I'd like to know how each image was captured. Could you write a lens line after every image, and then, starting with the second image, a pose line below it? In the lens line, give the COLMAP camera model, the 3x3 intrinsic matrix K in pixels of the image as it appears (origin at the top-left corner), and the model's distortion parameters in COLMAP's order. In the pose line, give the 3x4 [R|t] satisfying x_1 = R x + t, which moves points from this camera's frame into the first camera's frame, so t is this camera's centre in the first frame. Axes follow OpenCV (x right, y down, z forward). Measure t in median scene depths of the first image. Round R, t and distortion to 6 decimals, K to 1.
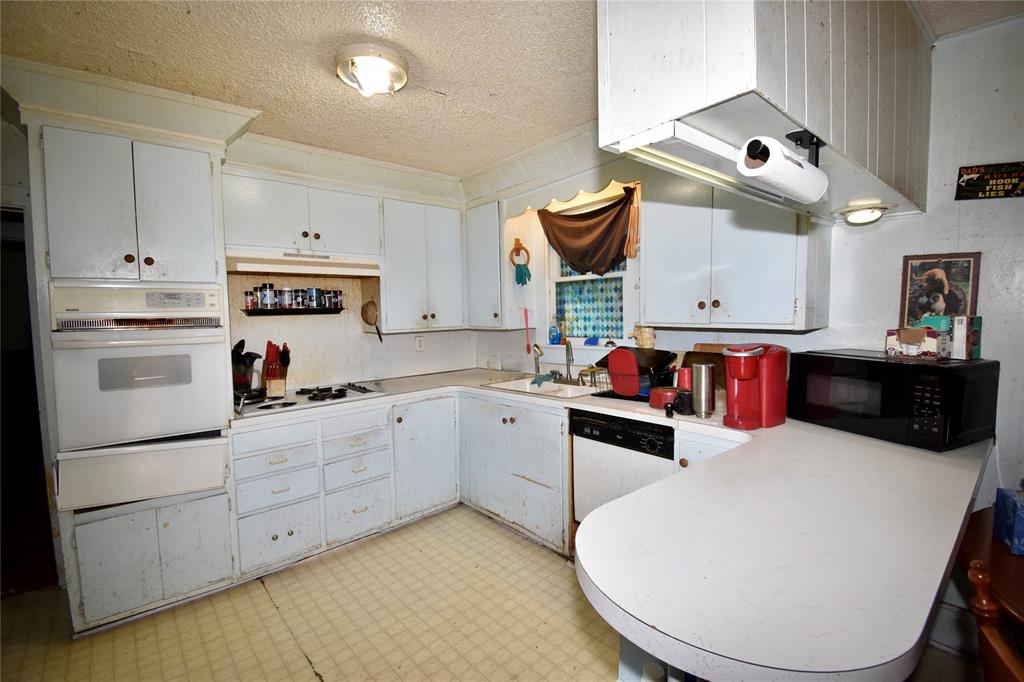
lens RADIAL K [[463.7, 0, 513.2], [0, 463.7, 341.0], [0, 0, 1]] dist [-0.003204, -0.000477]
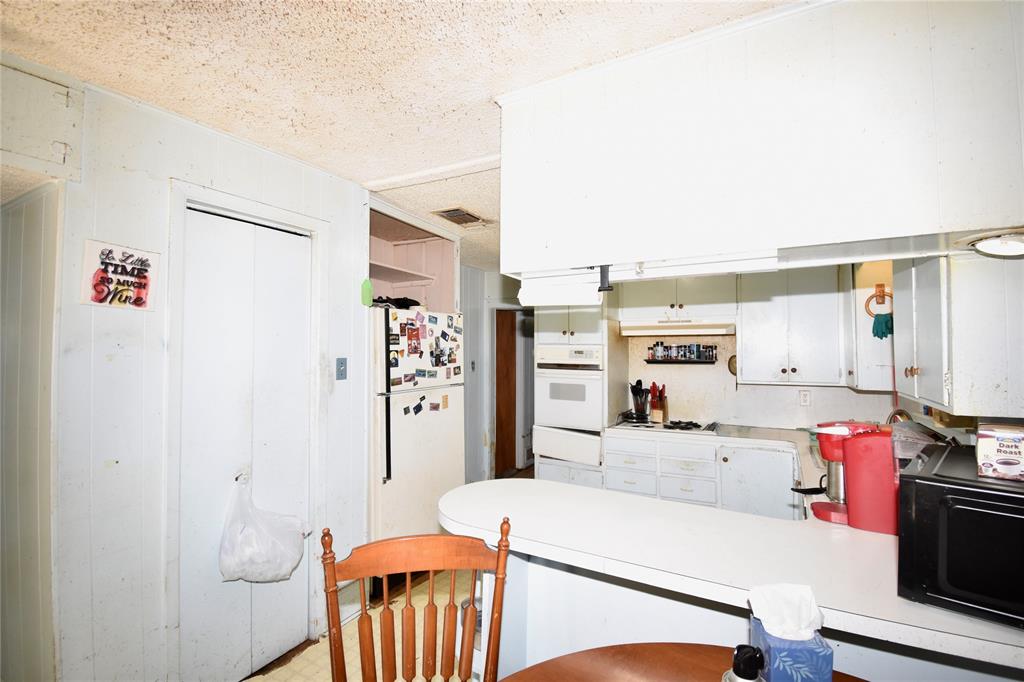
lens RADIAL K [[465.6, 0, 513.1], [0, 465.6, 343.8], [0, 0, 1]] dist [0.002621, 0.000124]
pose [[0.322217, -0.005307, -0.946651, 0.679471], [-0.076802, 0.996541, -0.031728, -0.037196], [0.943545, 0.082928, 0.320695, 0.115437]]
